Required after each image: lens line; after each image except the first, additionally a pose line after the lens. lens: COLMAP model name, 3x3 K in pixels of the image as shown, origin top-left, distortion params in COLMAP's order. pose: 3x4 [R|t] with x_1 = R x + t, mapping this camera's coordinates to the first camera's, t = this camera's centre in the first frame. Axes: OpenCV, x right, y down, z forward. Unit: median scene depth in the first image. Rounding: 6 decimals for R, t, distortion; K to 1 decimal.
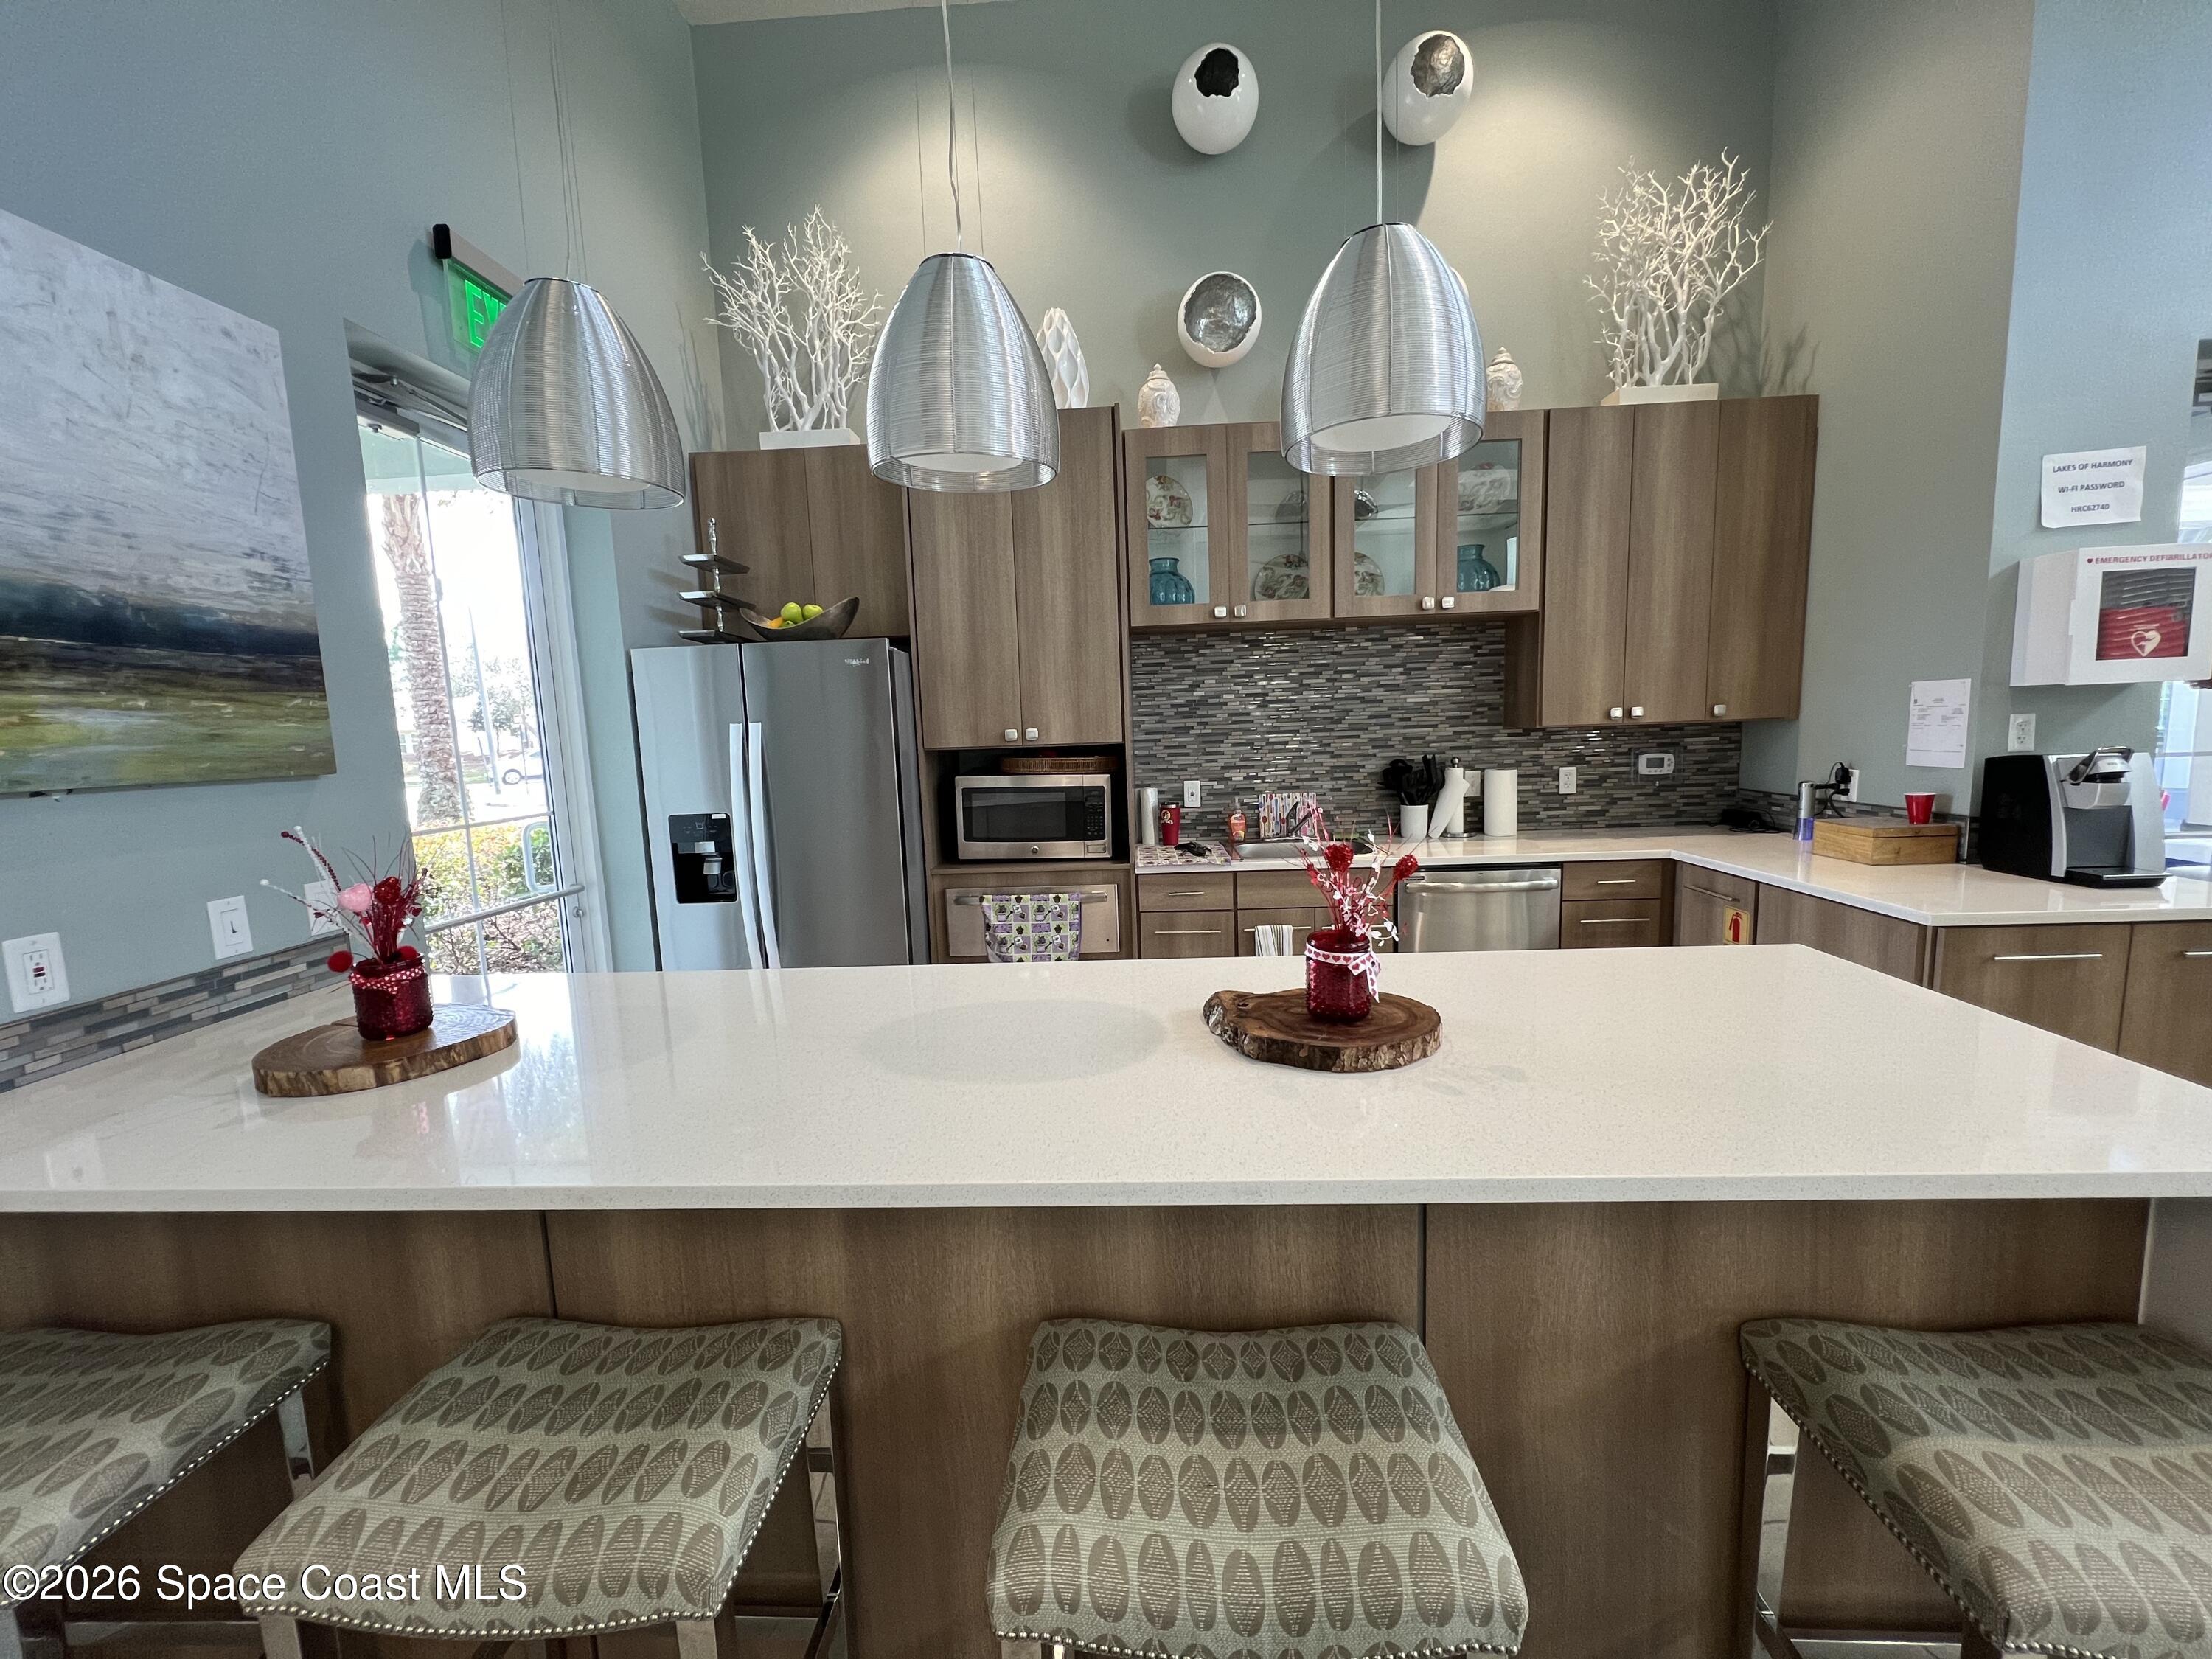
lens RADIAL K [[885.7, 0, 1100.7], [0, 885.7, 832.0], [0, 0, 1]] dist [-0.009782, 0.002938]
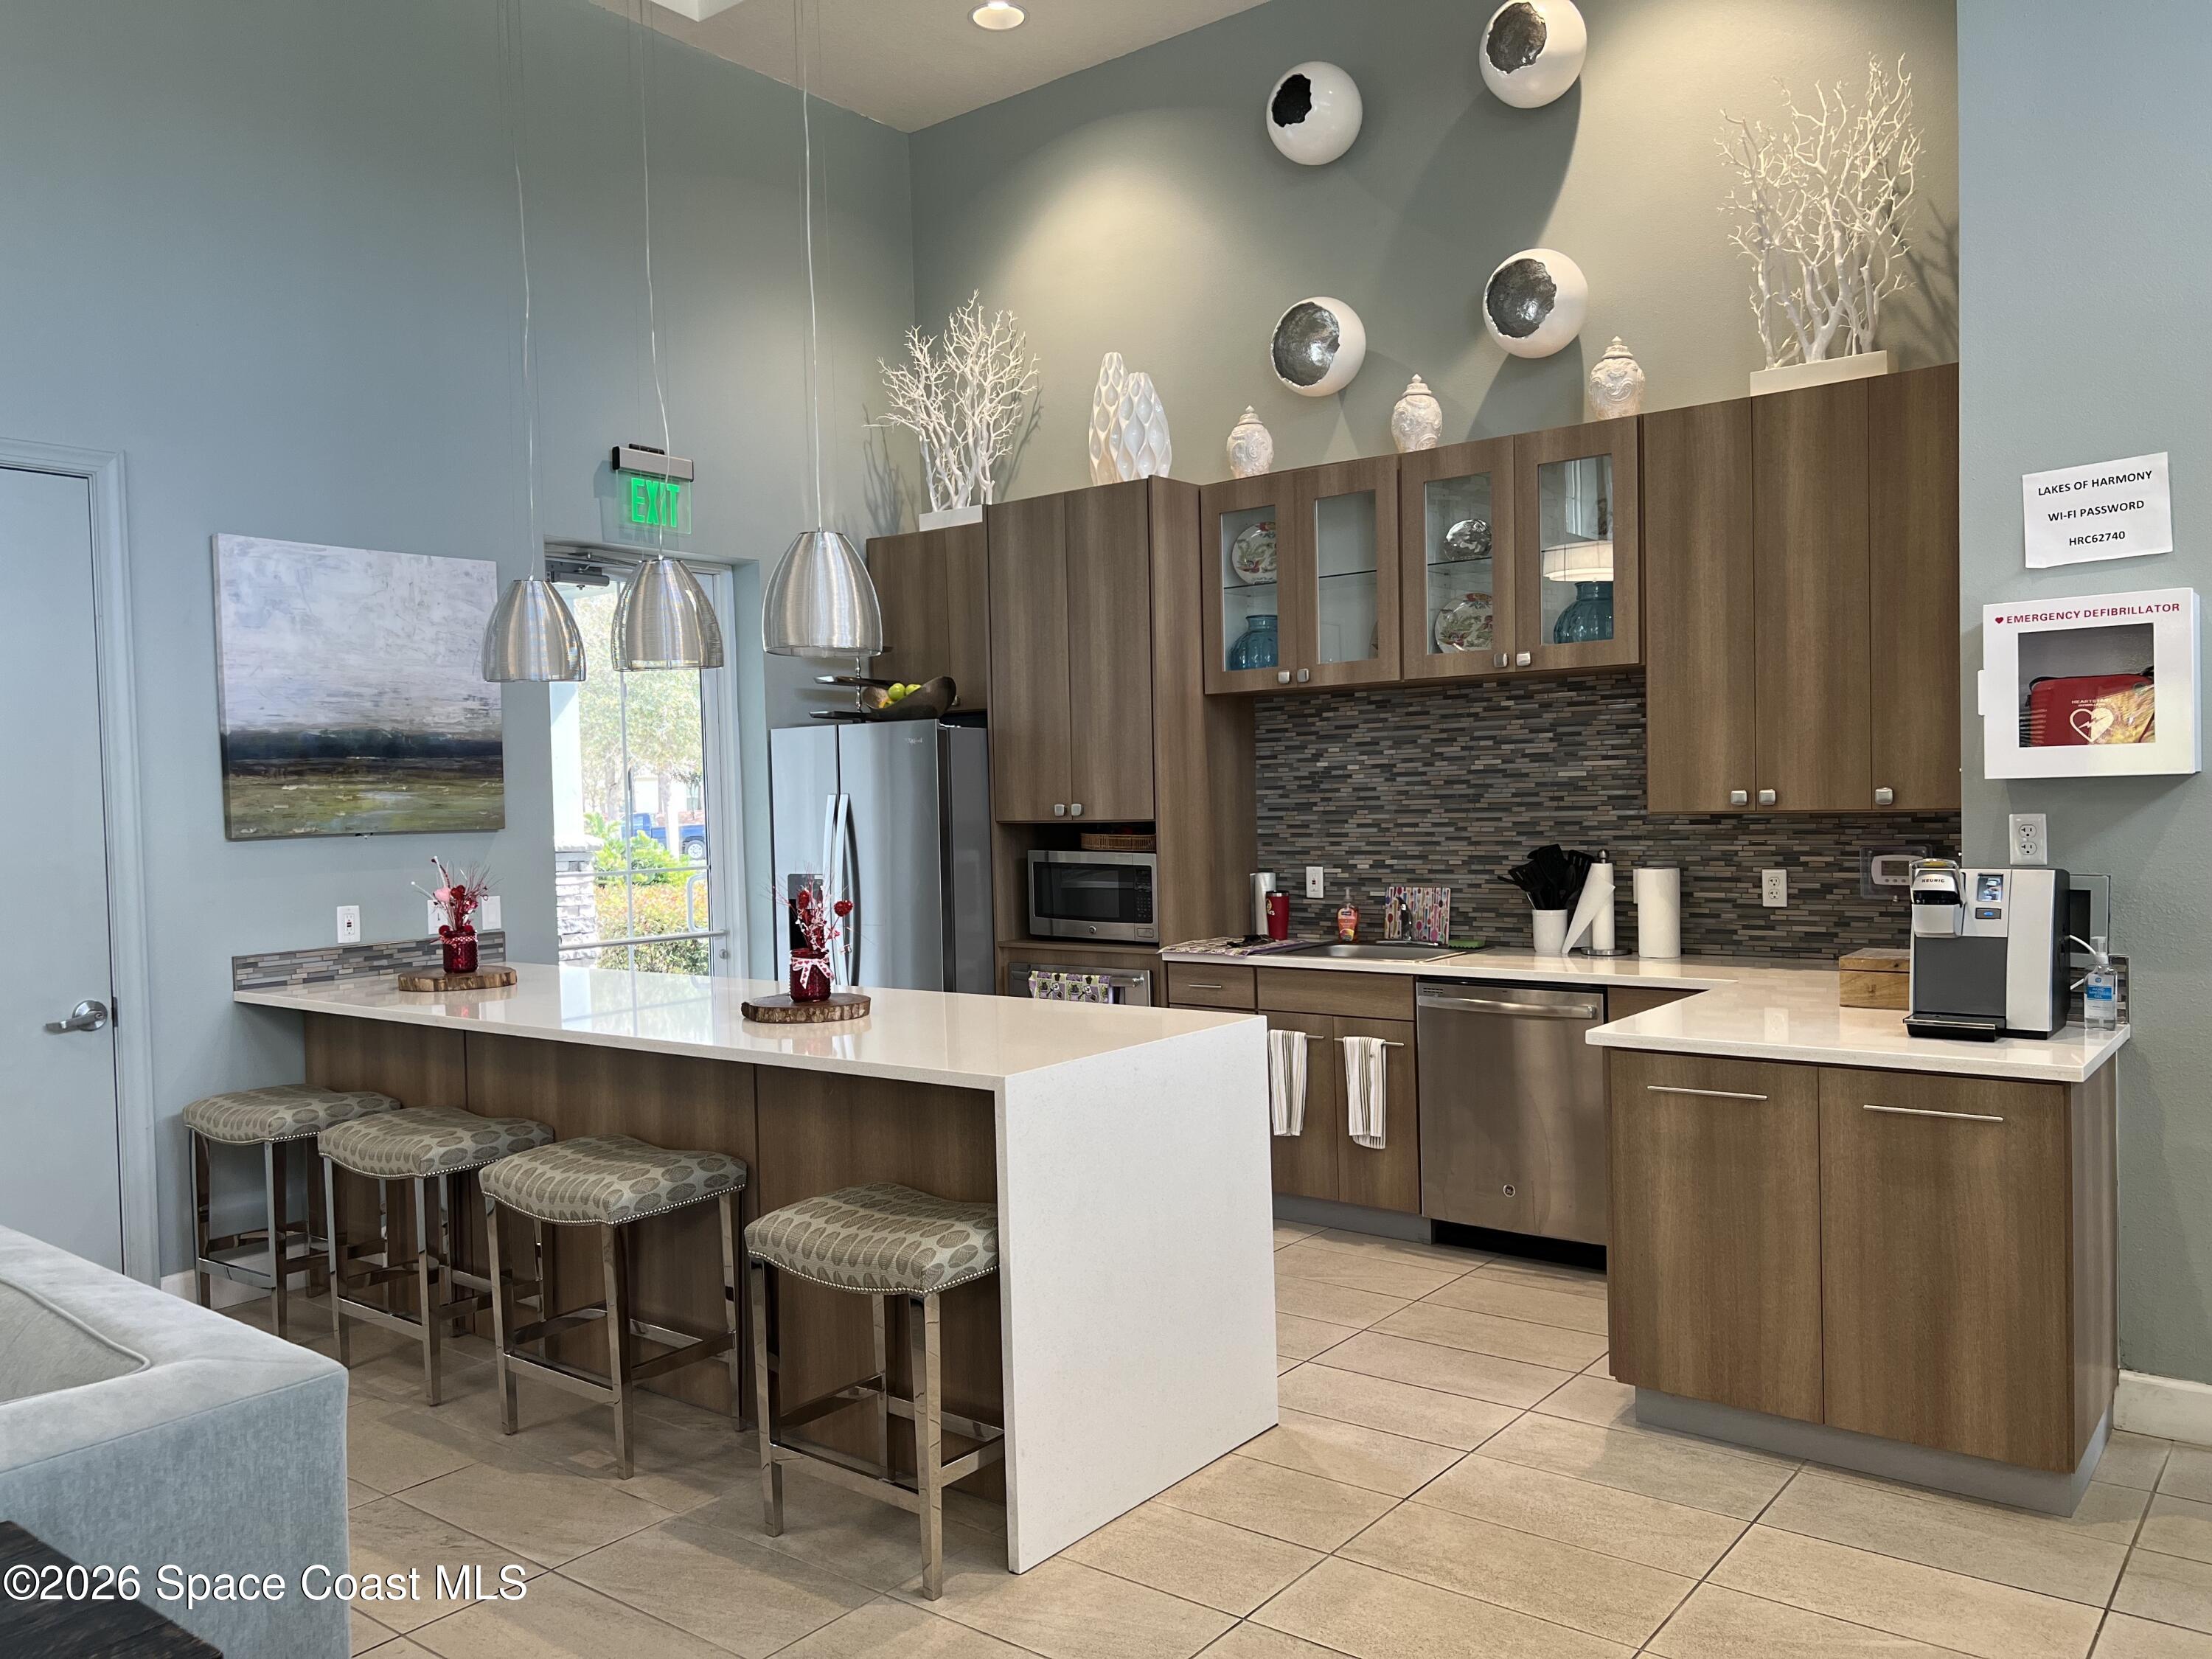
lens RADIAL K [[1659.4, 0, 1105.6], [0, 1659.4, 844.9], [0, 0, 1]] dist [0.050394, -0.054390]
pose [[0.817522, 0.034683, -0.574852, 0.981008], [-0.075282, 0.996056, -0.046966, 0.012497], [0.570955, 0.081671, 0.816909, -0.467887]]
